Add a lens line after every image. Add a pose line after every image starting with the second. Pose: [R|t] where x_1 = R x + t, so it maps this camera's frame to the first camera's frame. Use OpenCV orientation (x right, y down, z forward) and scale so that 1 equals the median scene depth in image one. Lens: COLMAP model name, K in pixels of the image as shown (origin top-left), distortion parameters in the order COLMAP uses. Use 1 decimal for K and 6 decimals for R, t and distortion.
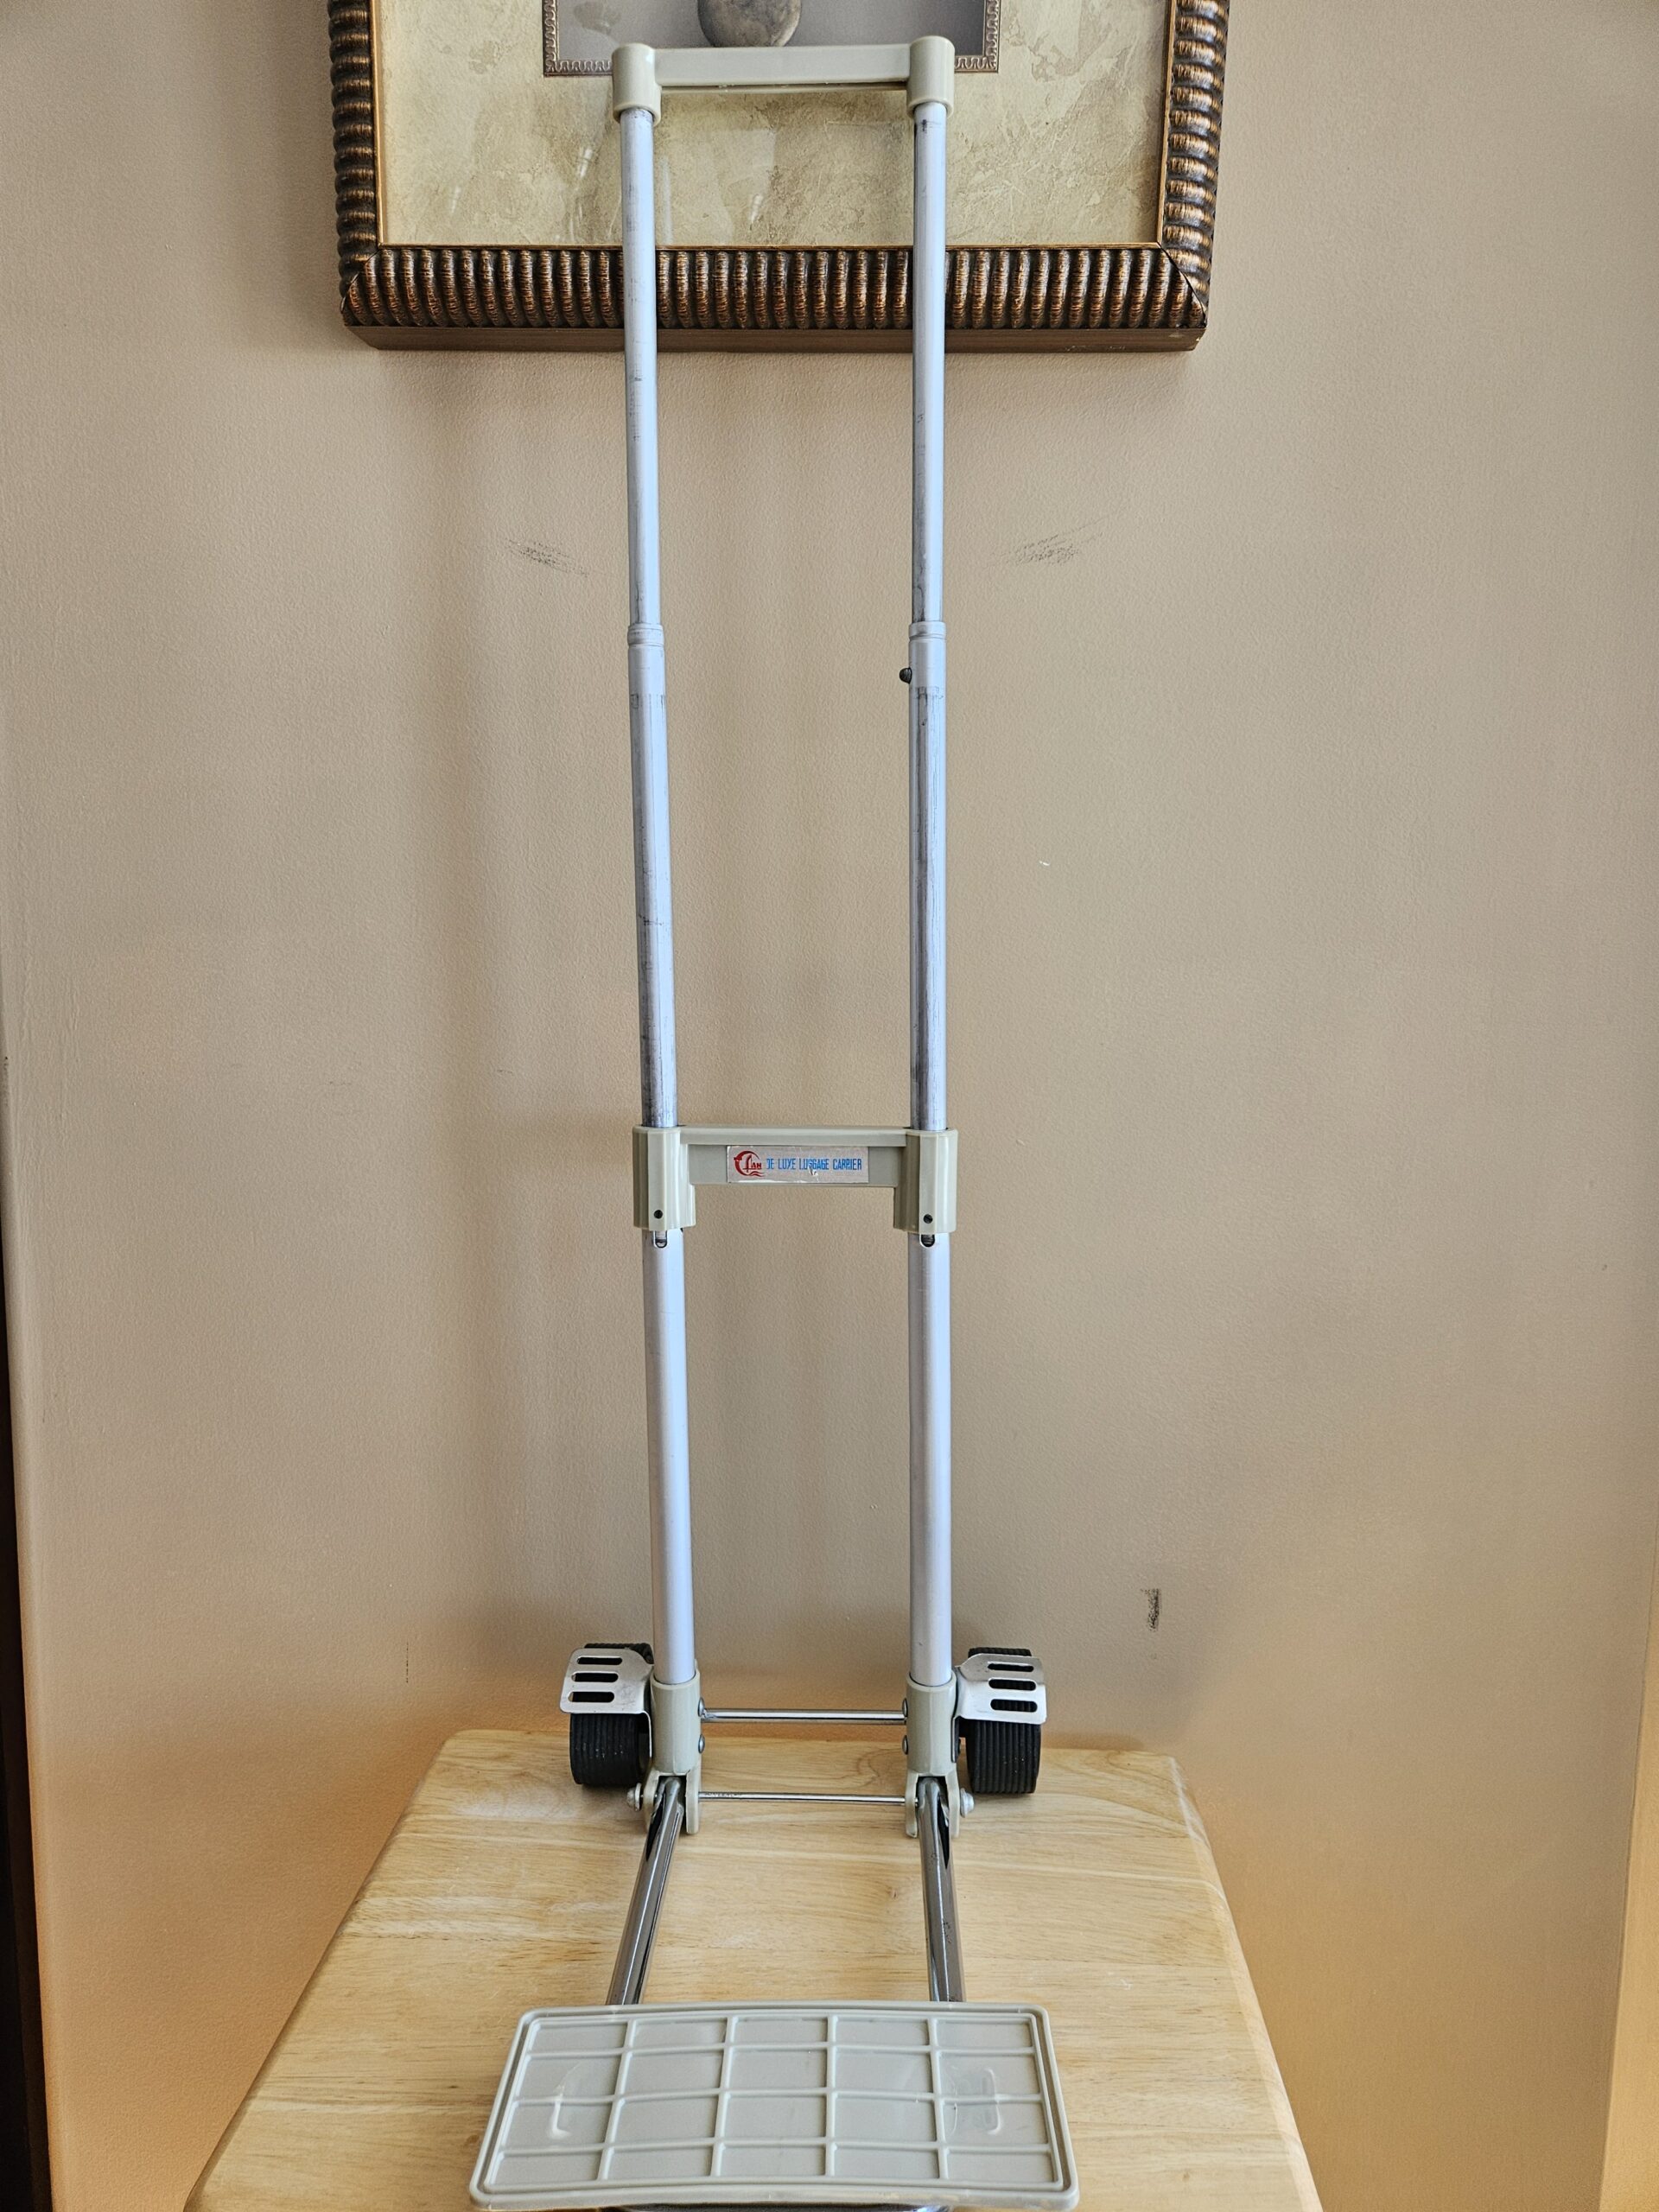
lens RADIAL K [[1483.6, 0, 838.8], [0, 1483.6, 1110.2], [0, 0, 1]] dist [0.077537, -0.078577]
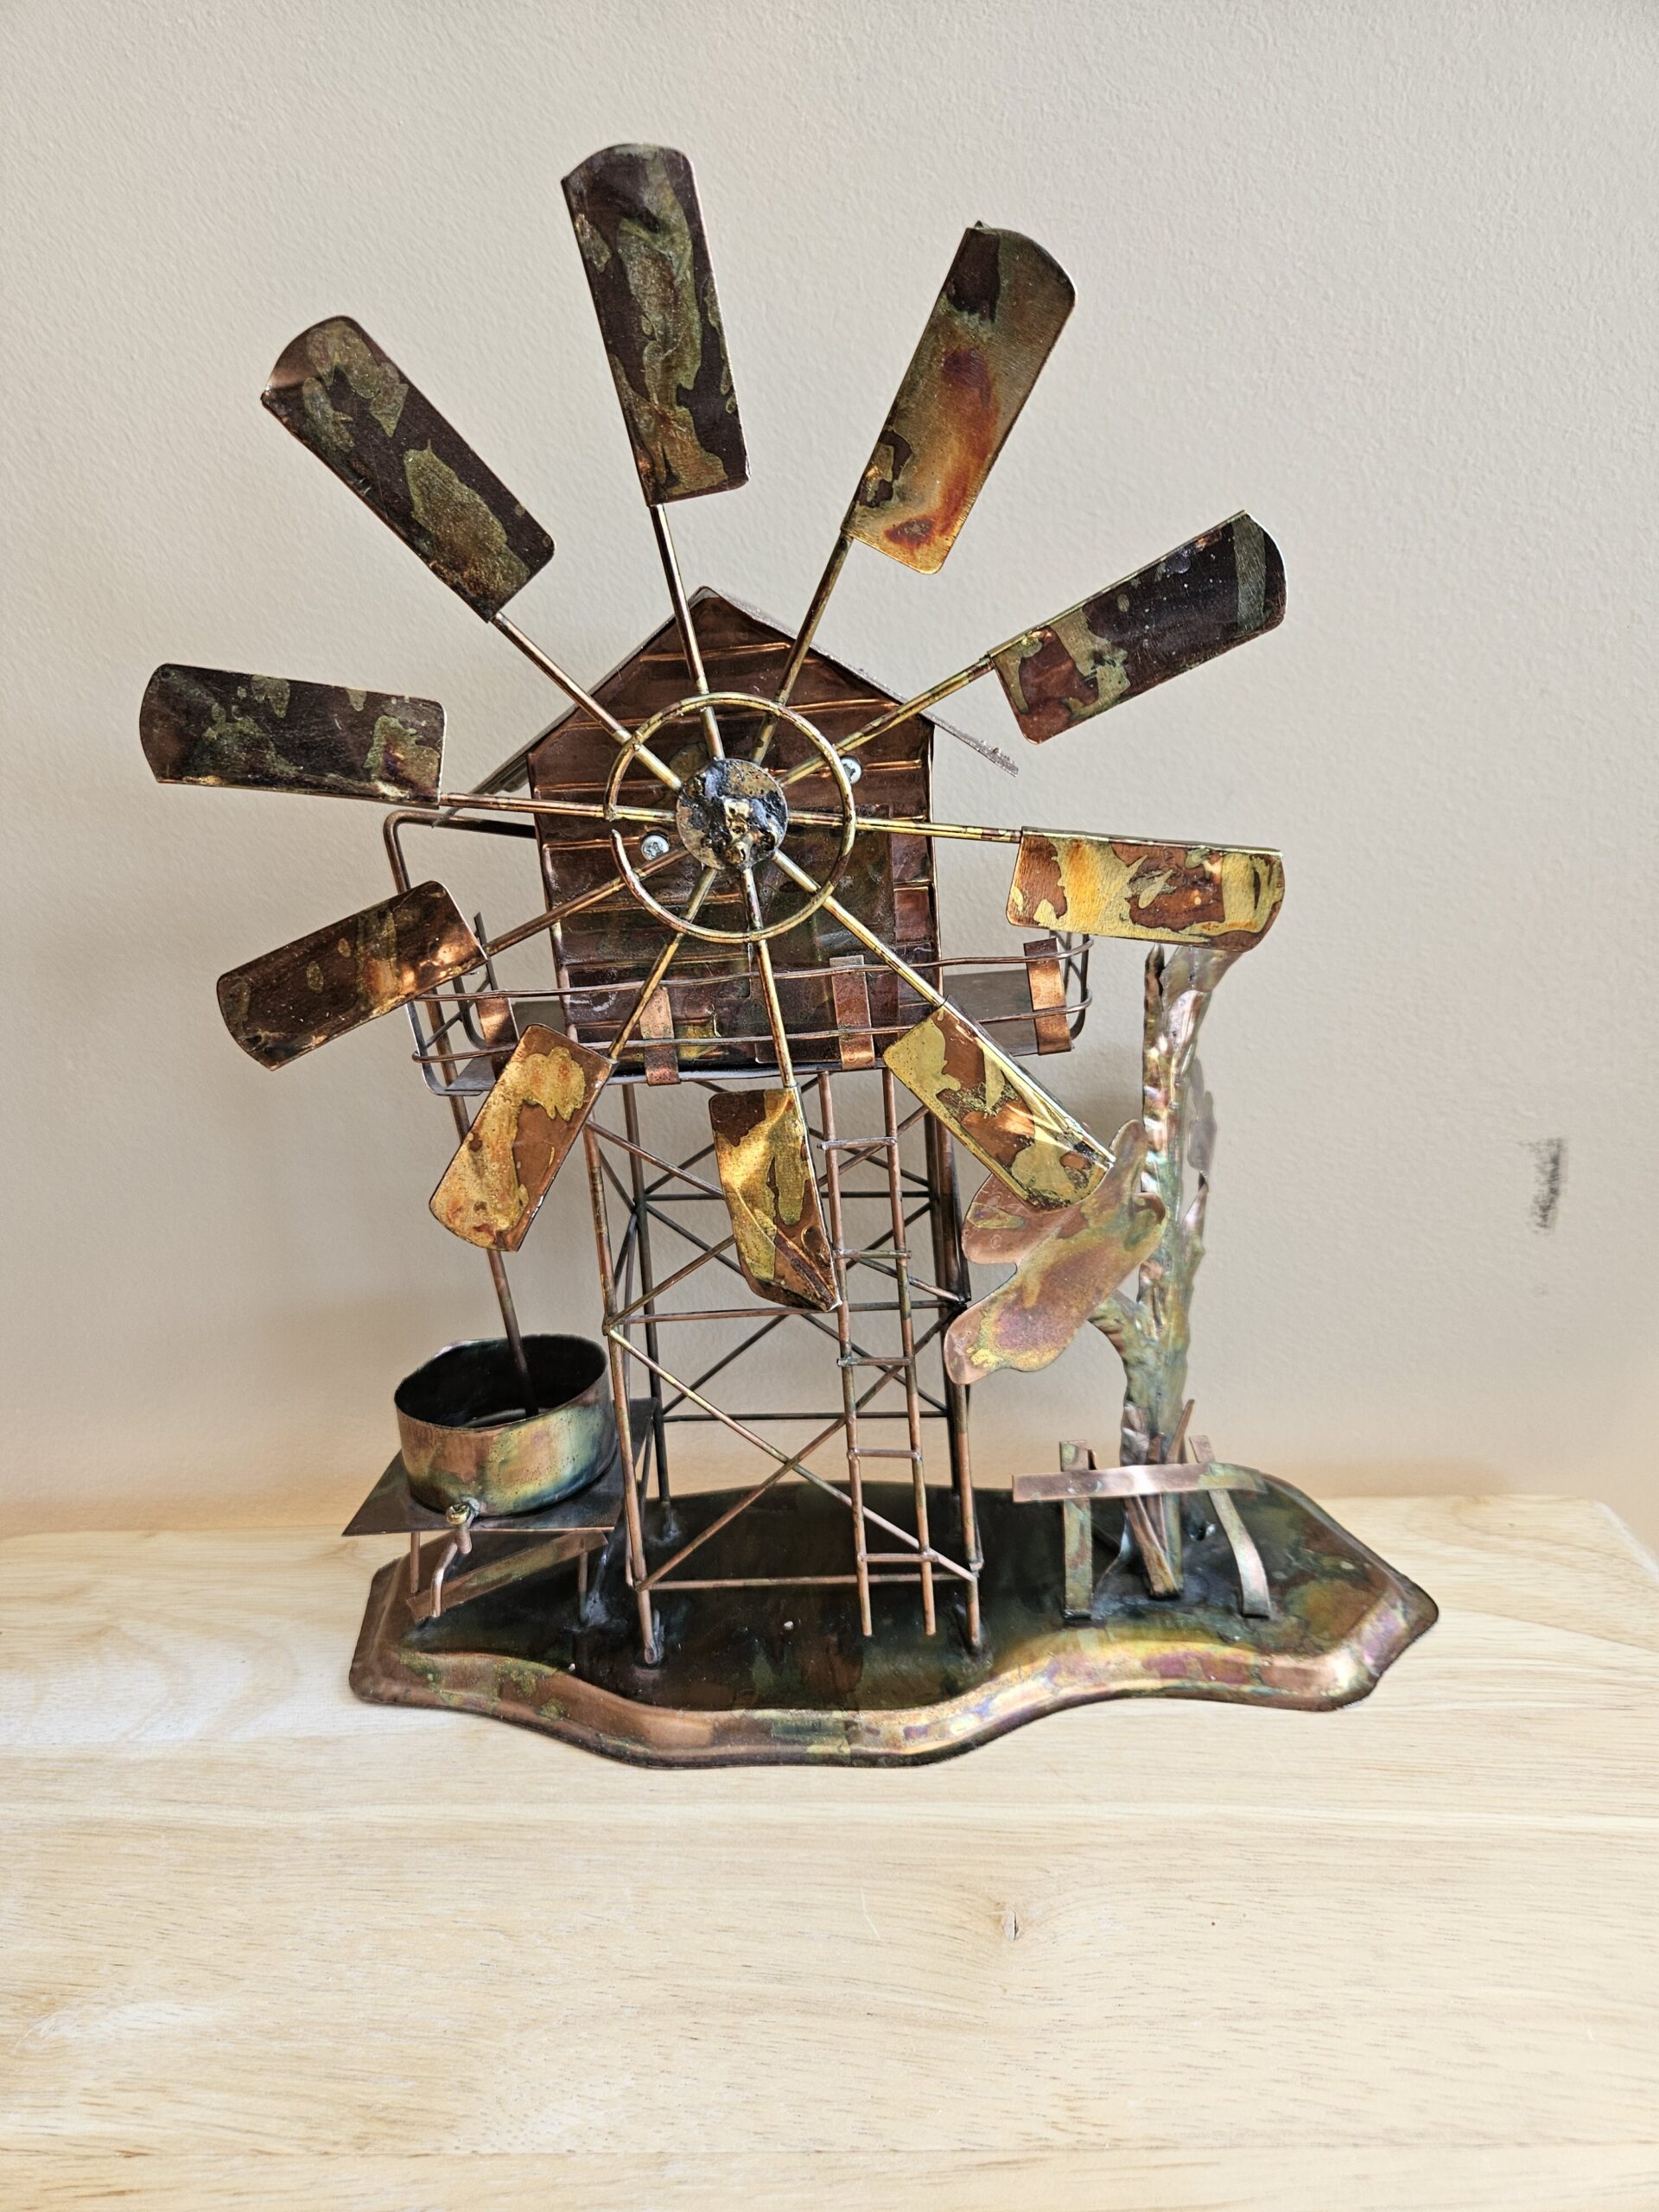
lens RADIAL K [[1476.1, 0, 829.5], [0, 1476.1, 1106.0], [0, 0, 1]] dist [0.047158, -0.045154]
pose [[0.998346, -0.057292, 0.004713, 0.002638], [0.055837, 0.985948, 0.157446, 0.275248], [-0.013667, -0.156923, 0.987516, 0.693018]]
